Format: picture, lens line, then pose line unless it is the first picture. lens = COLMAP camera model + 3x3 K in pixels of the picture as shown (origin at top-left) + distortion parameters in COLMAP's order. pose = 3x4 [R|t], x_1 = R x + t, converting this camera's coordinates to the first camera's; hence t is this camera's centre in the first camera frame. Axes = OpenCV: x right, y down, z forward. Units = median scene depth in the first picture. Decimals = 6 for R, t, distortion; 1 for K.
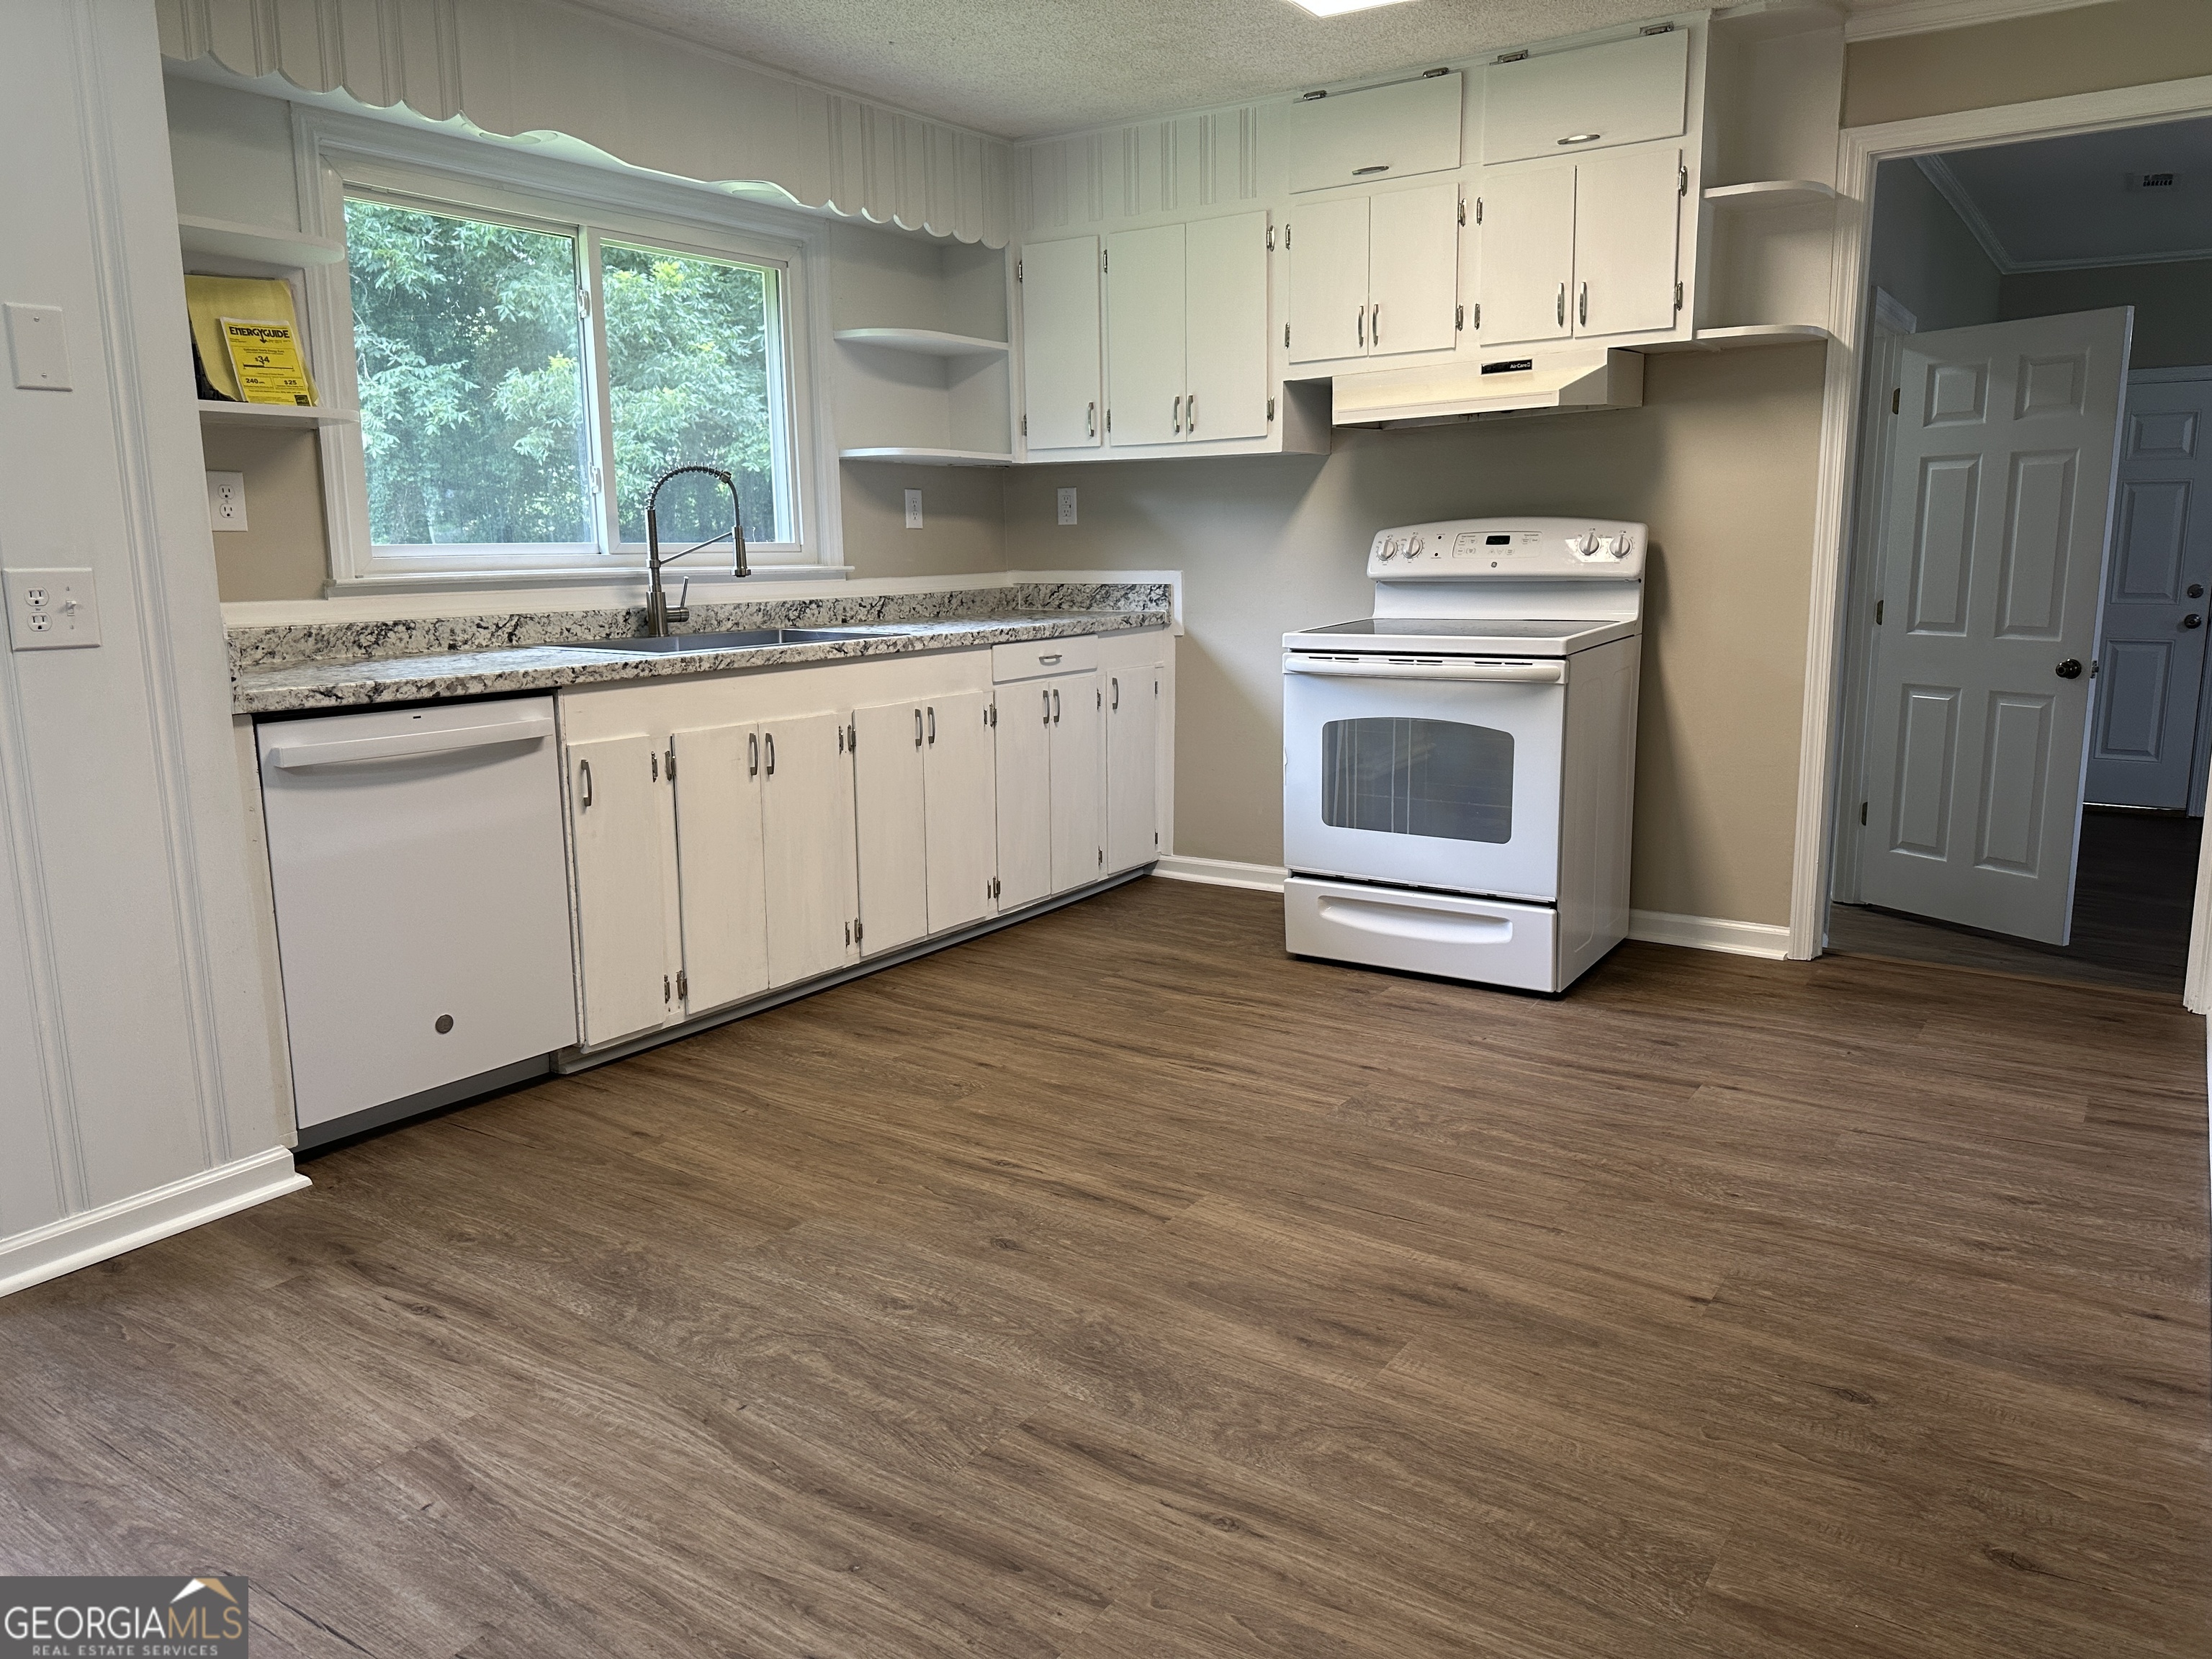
lens RADIAL K [[1548.4, 0, 1111.6], [0, 1548.4, 842.3], [0, 0, 1]] dist [0.039507, -0.054745]
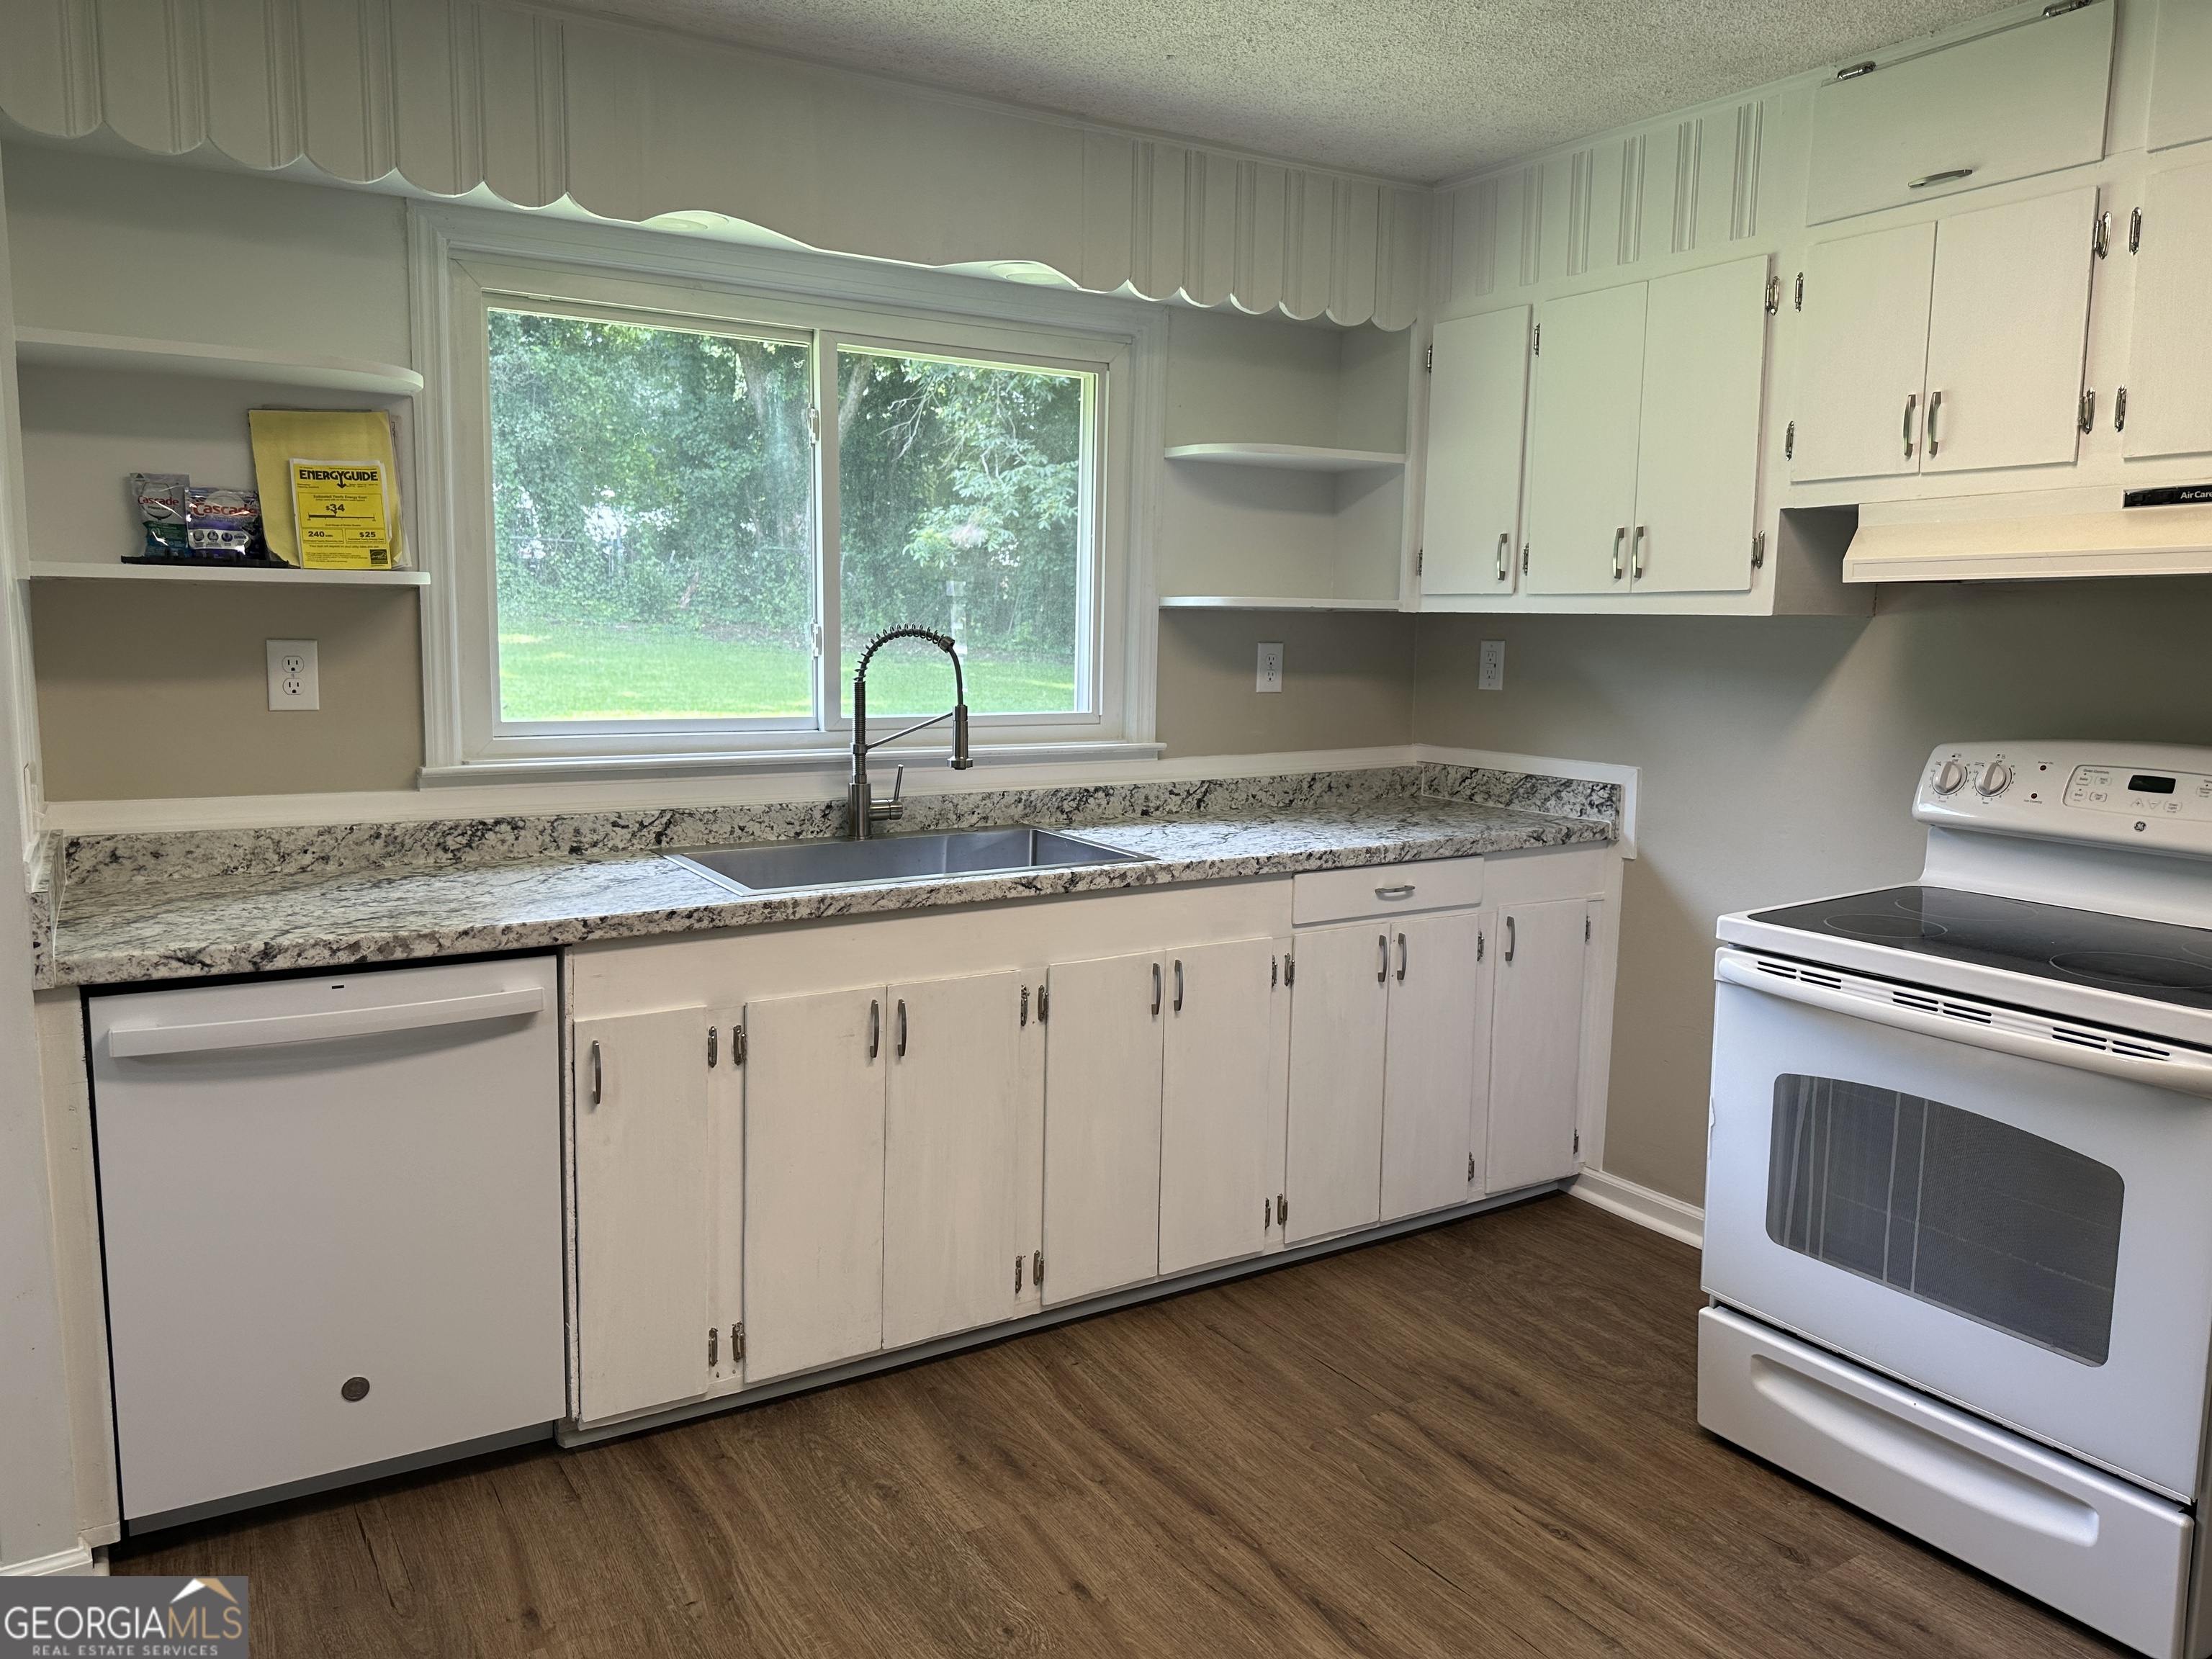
lens RADIAL K [[1548.4, 0, 1099.8], [0, 1548.4, 812.6], [0, 0, 1]] dist [0.039507, -0.054745]
pose [[0.910125, 0.077391, -0.407041, 0.158944], [-0.104343, 0.993550, -0.044402, -0.143681], [0.400980, 0.082884, 0.912330, 0.390496]]
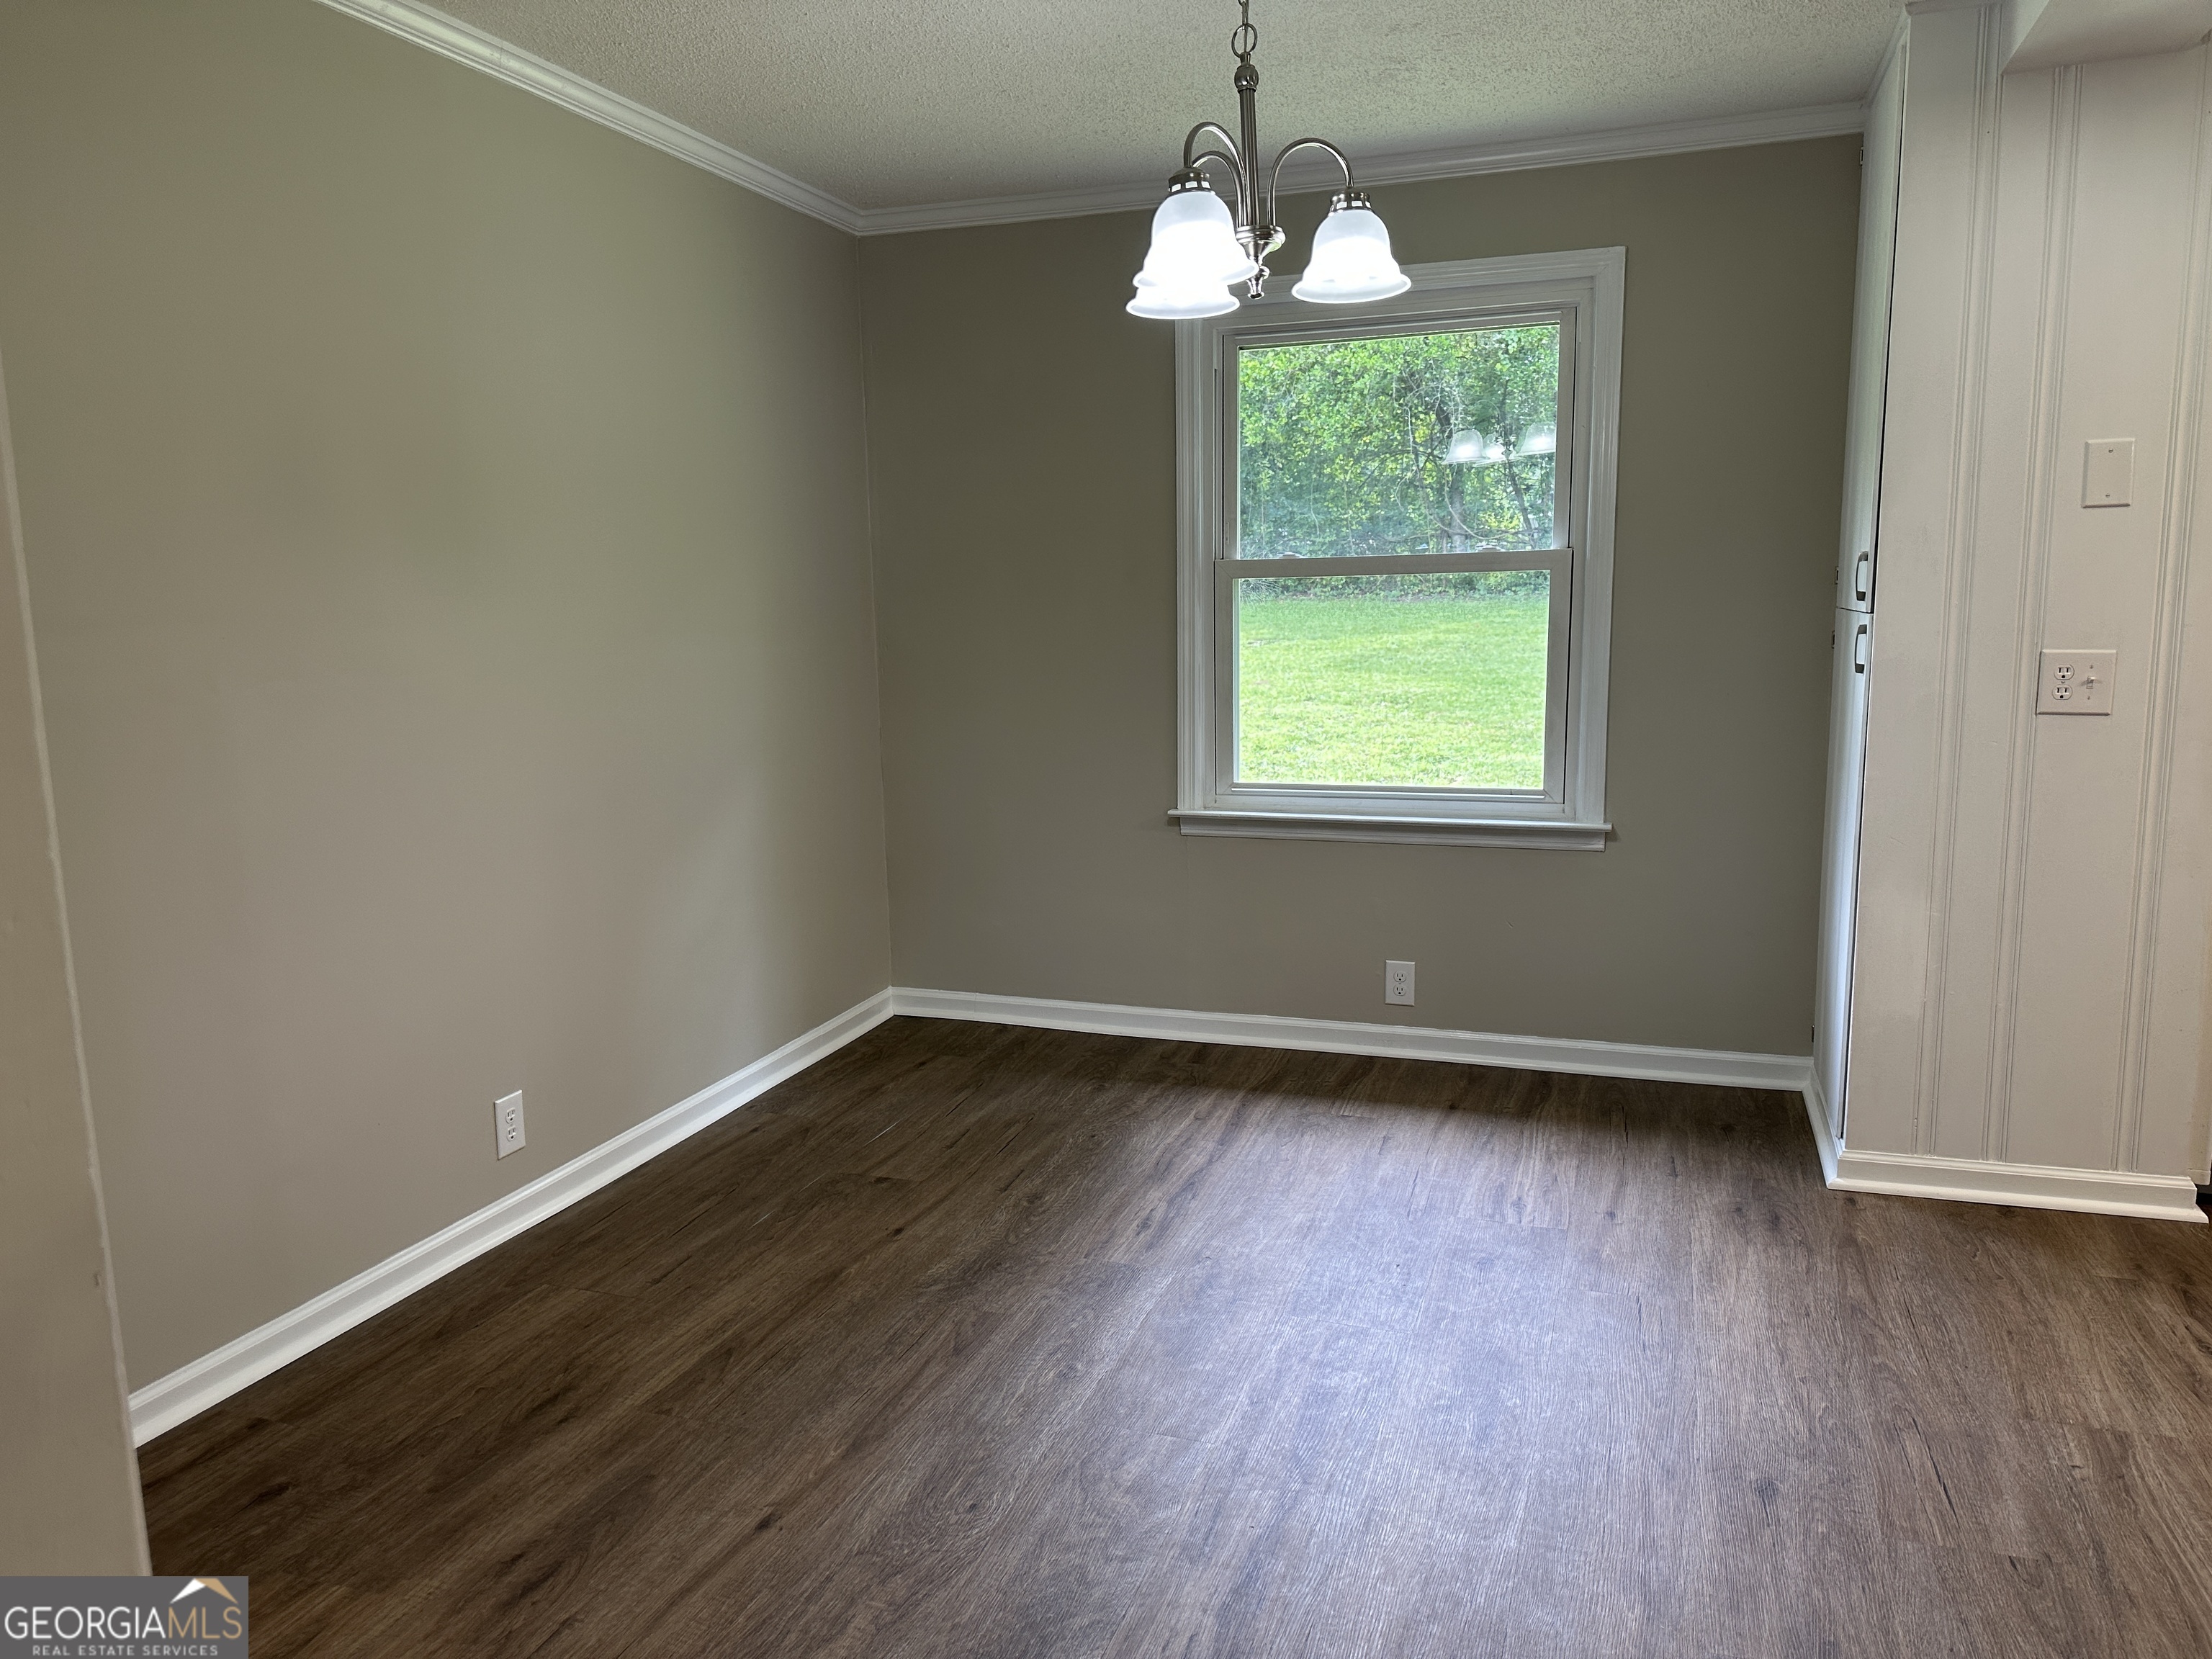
lens RADIAL K [[1548.4, 0, 1077.1], [0, 1548.4, 828.2], [0, 0, 1]] dist [0.039507, -0.054745]
pose [[0.242167, 0.146915, -0.959047, 0.231586], [-0.174452, 0.978953, 0.105914, -0.019111], [0.954422, 0.141659, 0.262700, -0.048481]]
